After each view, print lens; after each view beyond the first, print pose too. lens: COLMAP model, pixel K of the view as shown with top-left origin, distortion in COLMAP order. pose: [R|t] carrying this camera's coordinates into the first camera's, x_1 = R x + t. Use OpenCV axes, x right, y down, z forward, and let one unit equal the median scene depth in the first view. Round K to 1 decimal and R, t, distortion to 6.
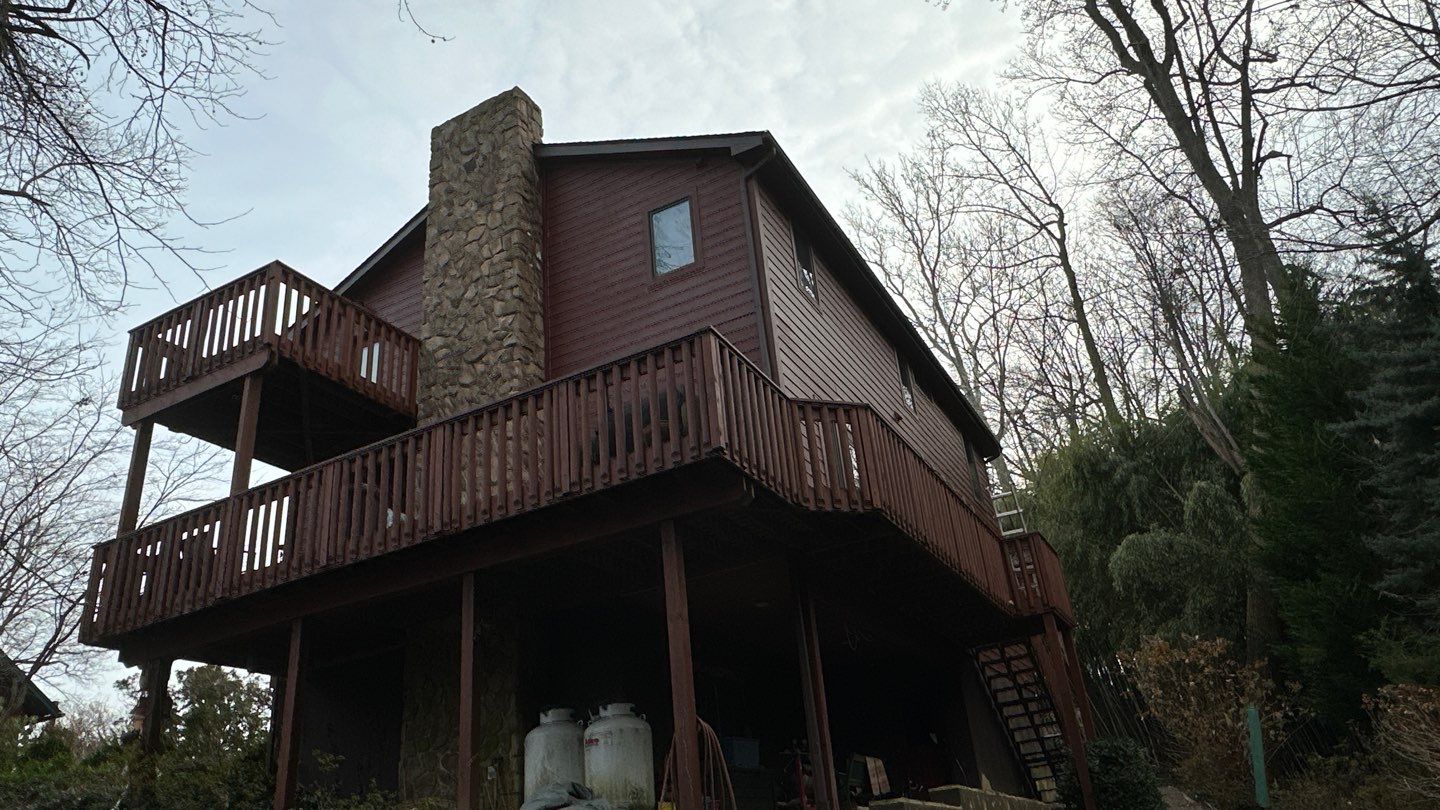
lens RADIAL K [[1014.2, 0, 720.0], [0, 1014.2, 405.0], [0, 0, 1]] dist [-0.006926, 0.019346]
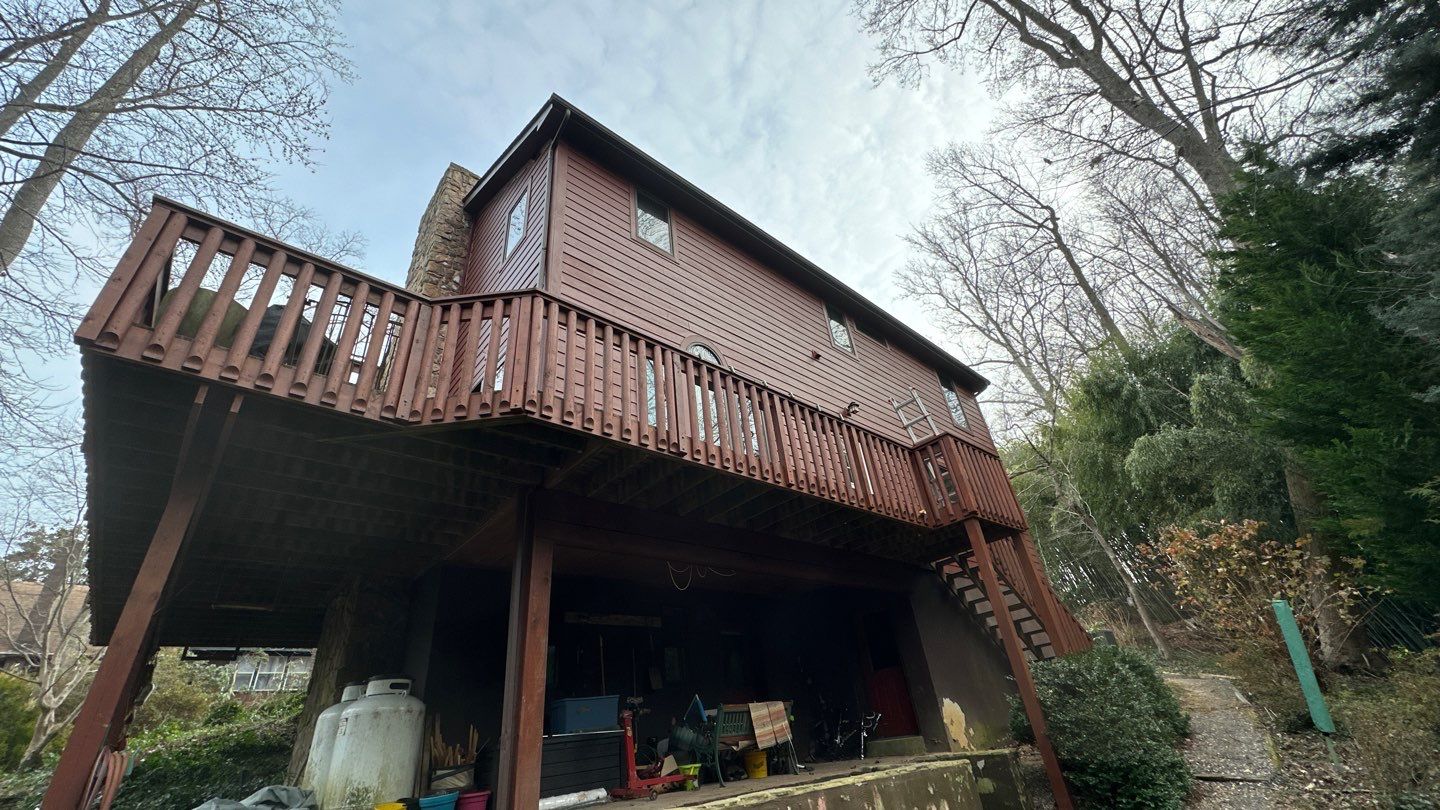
lens RADIAL K [[575.7, 0, 720.0], [0, 575.7, 405.0], [0, 0, 1]] dist [-0.000396, 0.000363]
pose [[0.935569, -0.190420, -0.297407, 0.209332], [0.174154, 0.981420, -0.080525, 0.079278], [0.307215, 0.023542, 0.951349, 0.322948]]
